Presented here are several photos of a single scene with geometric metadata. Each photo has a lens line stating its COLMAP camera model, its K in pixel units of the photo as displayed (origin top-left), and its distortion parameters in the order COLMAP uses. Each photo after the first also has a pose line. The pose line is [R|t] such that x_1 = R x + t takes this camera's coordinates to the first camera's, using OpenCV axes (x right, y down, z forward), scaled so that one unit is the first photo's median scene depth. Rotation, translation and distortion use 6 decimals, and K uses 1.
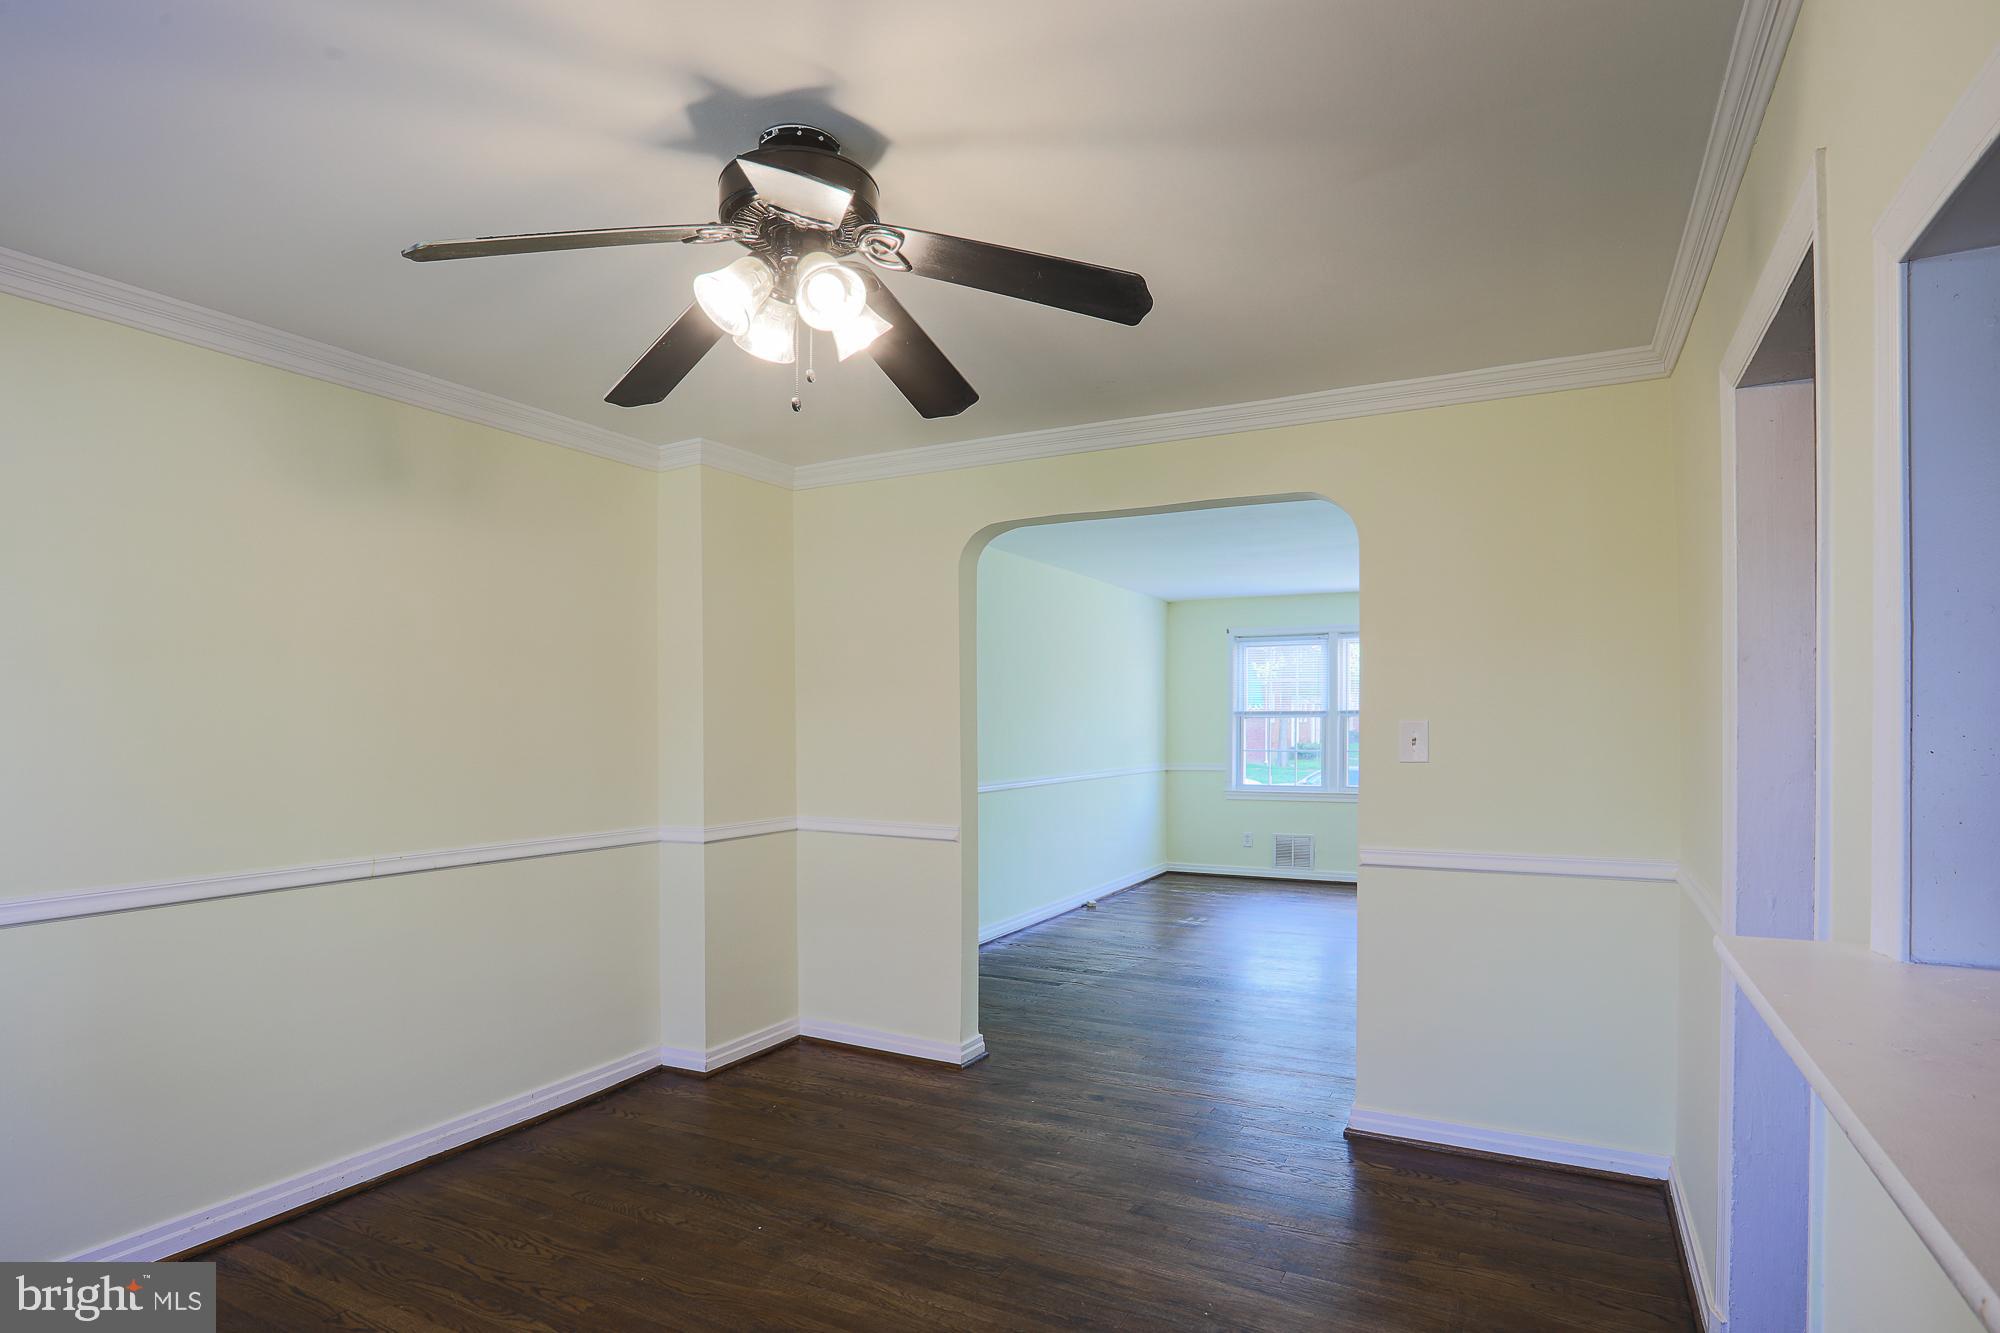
lens RADIAL K [[978.9, 0, 993.5], [0, 978.9, 654.2], [0, 0, 1]] dist [-0.068830, 0.033654]
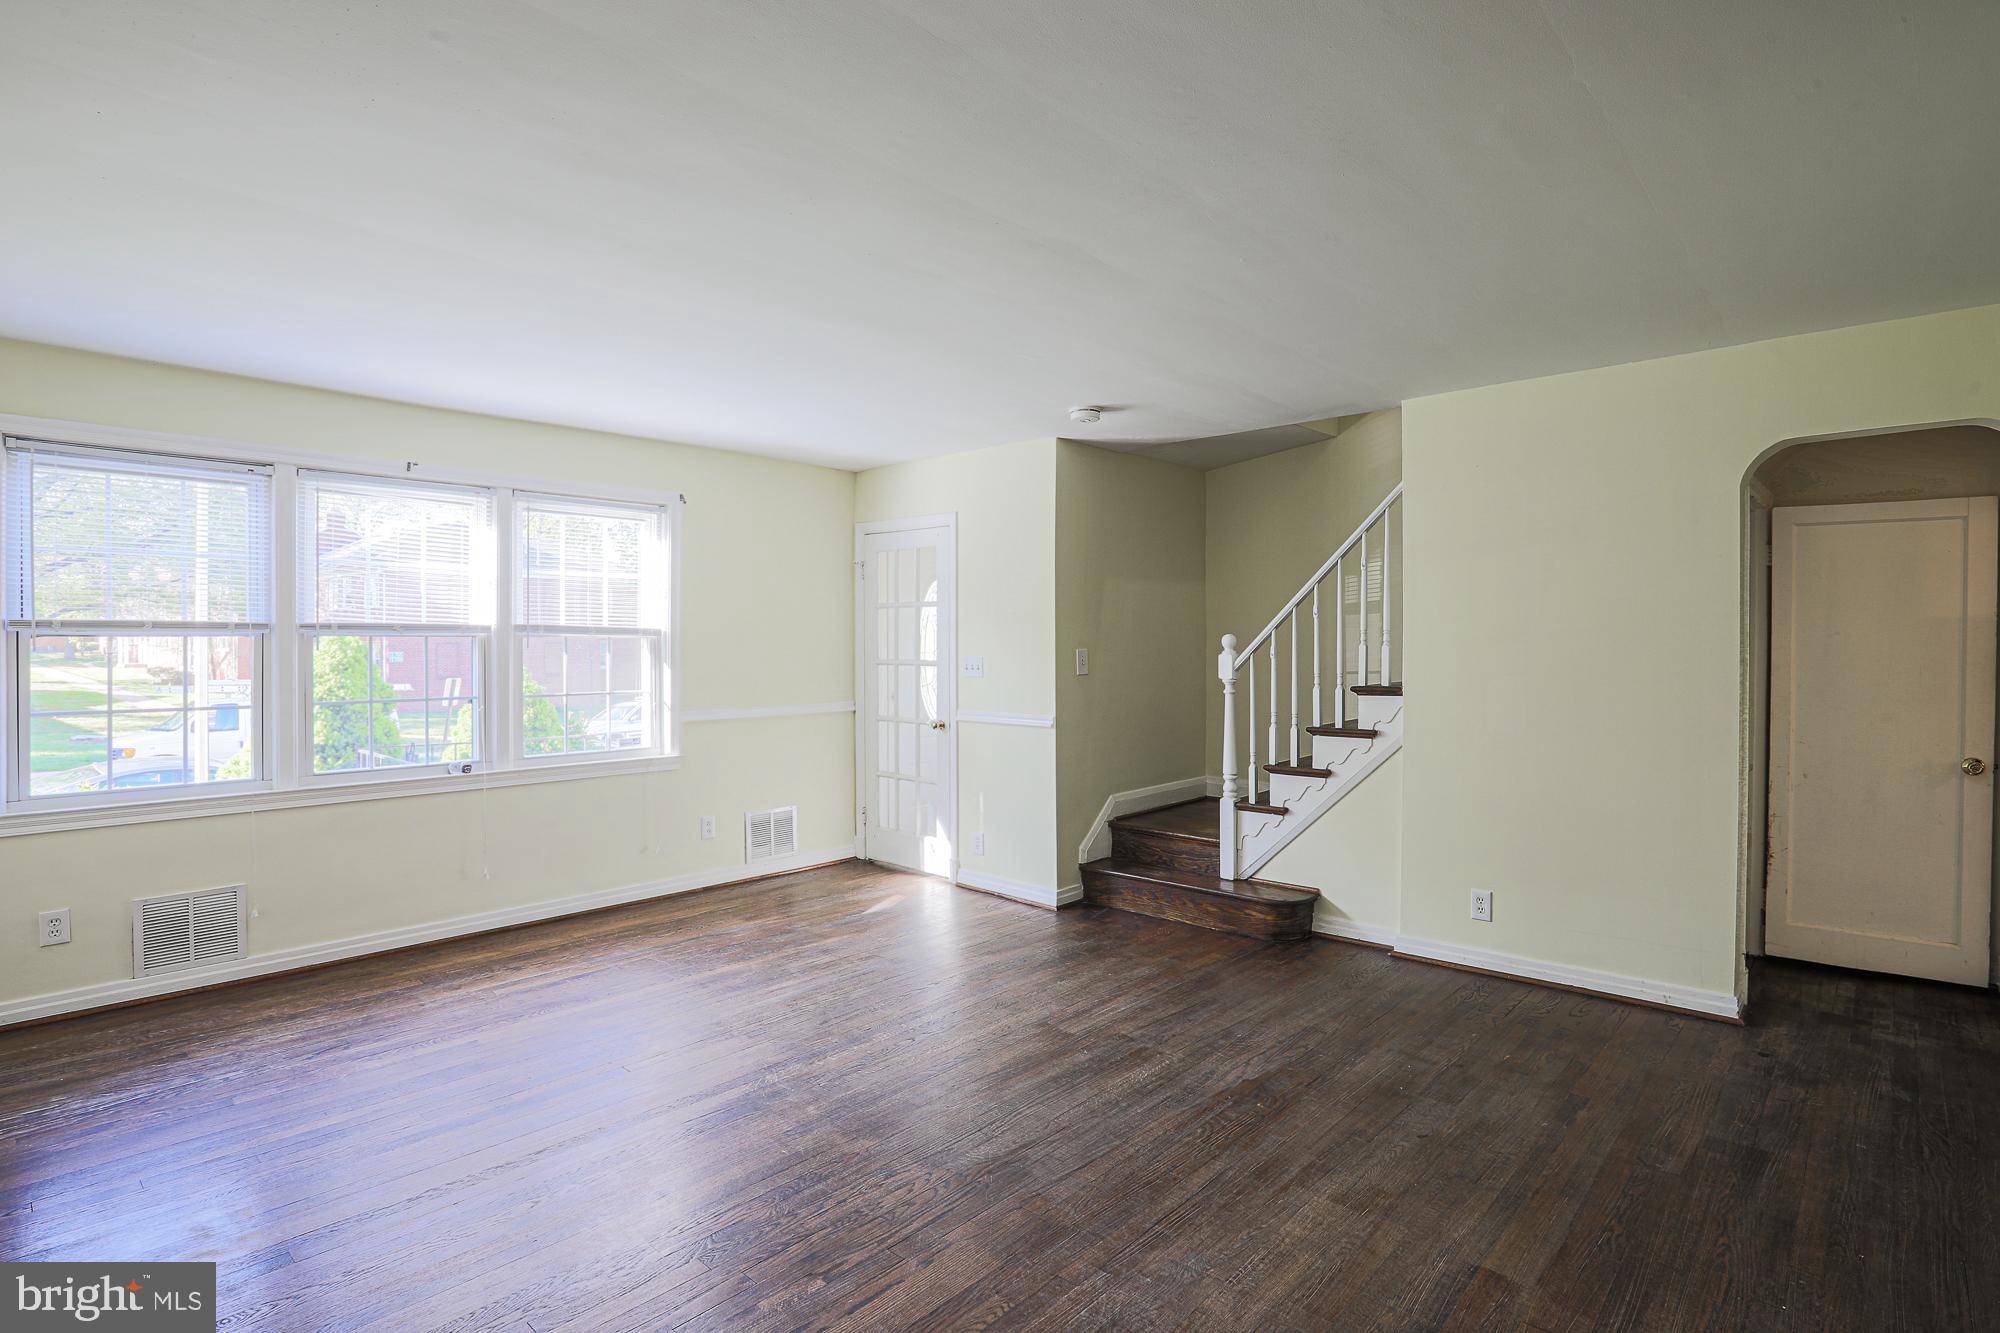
lens RADIAL K [[978.9, 0, 993.5], [0, 978.9, 654.2], [0, 0, 1]] dist [-0.068830, 0.033654]
pose [[0.227171, -0.004740, 0.973843, -0.040396], [-0.049192, 0.998656, 0.016336, 0.047535], [-0.972612, -0.051616, 0.226633, 0.522392]]
